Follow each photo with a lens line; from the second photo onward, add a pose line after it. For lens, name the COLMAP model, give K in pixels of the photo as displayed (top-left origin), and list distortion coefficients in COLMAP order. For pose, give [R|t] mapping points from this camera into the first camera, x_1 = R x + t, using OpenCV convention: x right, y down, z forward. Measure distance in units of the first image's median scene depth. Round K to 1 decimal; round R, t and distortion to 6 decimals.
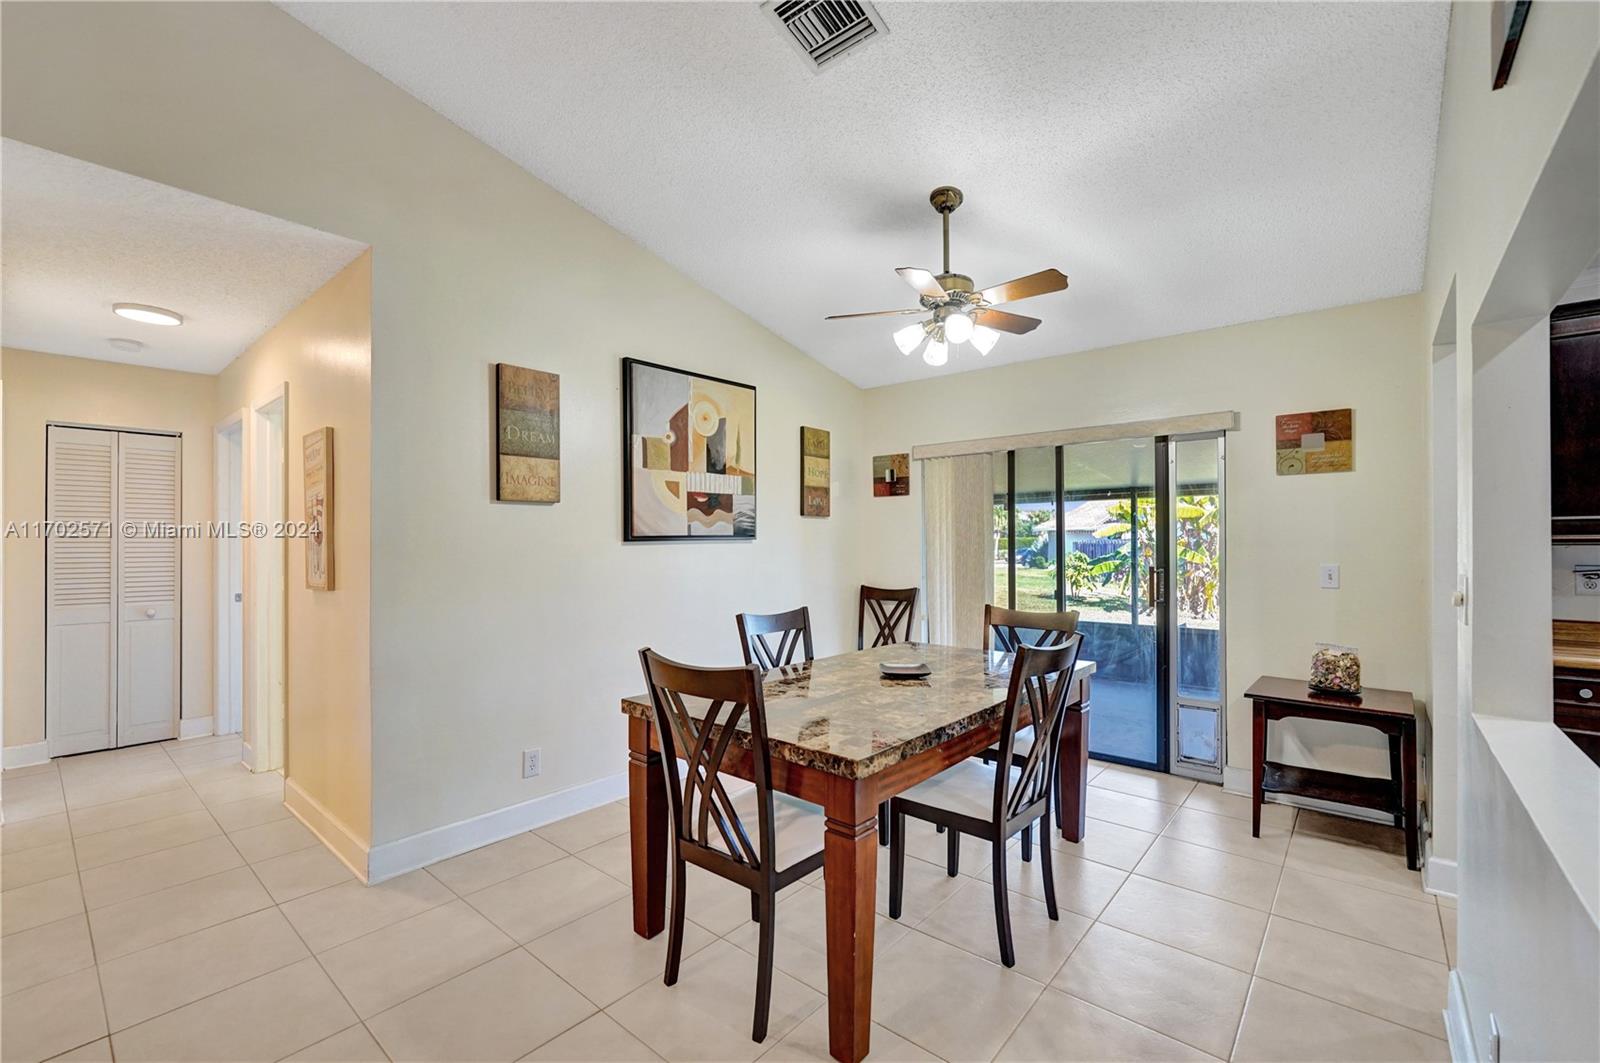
lens RADIAL K [[666.6, 0, 801.1], [0, 666.6, 539.9], [0, 0, 1]] dist [-0.005040, -0.000015]
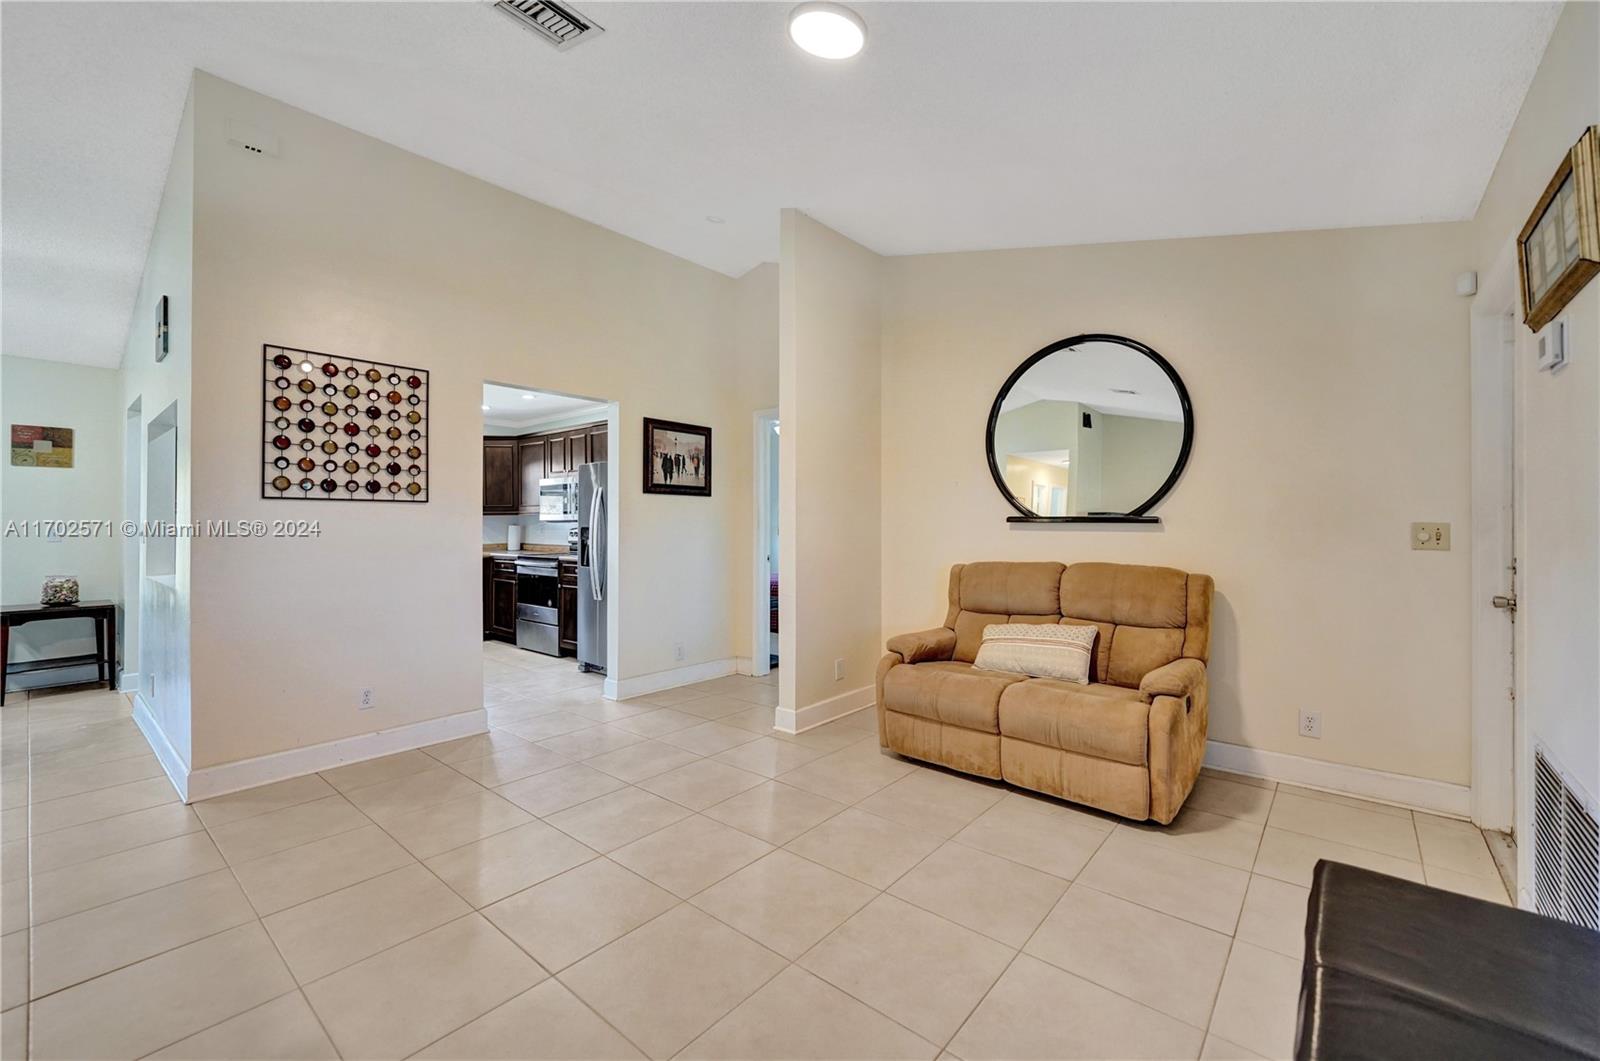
lens RADIAL K [[666.6, 0, 793.3], [0, 666.6, 520.7], [0, 0, 1]] dist [-0.005040, -0.000015]
pose [[0.013182, 0.005208, 0.999900, -0.653447], [-0.003751, 0.999980, -0.005159, 0.022307], [-0.999906, -0.003683, 0.013202, -0.667899]]
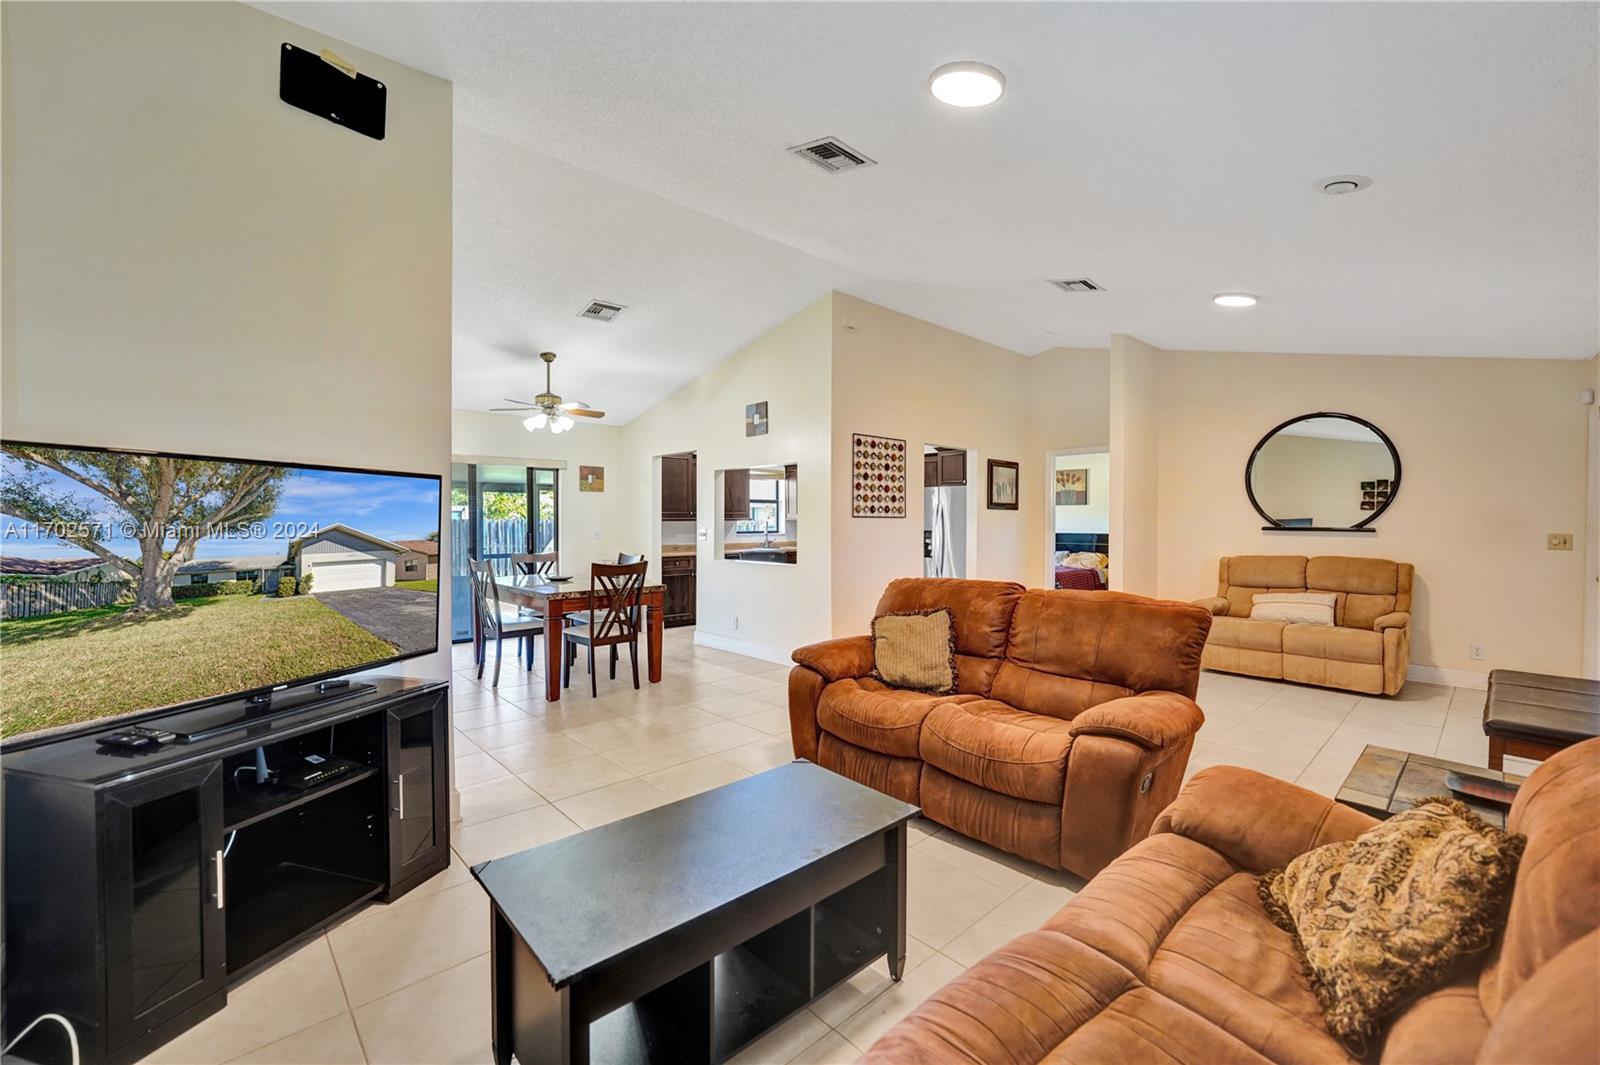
lens RADIAL K [[666.6, 0, 794.0], [0, 666.6, 534.2], [0, 0, 1]] dist [-0.005040, -0.000015]
pose [[0.134934, -0.019197, 0.990669, -1.398731], [-0.005941, 0.999779, 0.020182, 0.001236], [-0.990837, -0.008609, 0.134790, -0.052086]]
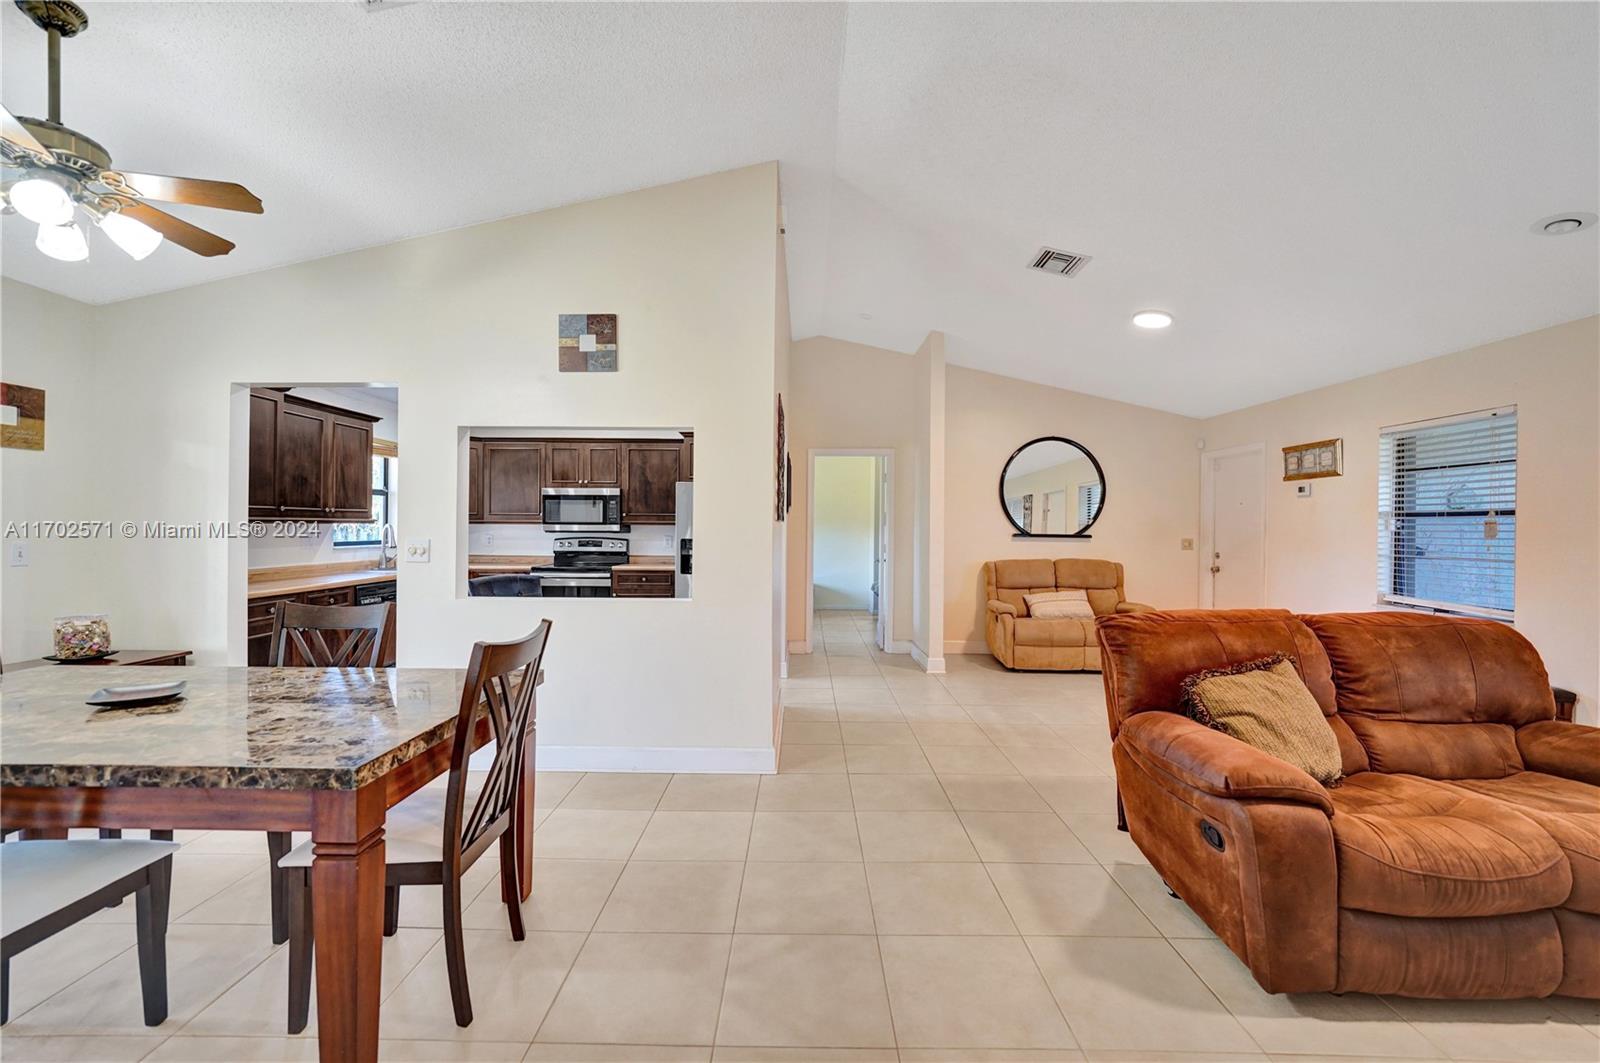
lens RADIAL K [[666.6, 0, 798.6], [0, 666.6, 538.3], [0, 0, 1]] dist [-0.005040, -0.000015]
pose [[-0.634582, -0.016605, 0.772677, -0.633160], [-0.011382, 0.999862, 0.012139, 0.005917], [-0.772772, -0.001091, -0.634683, 0.658568]]
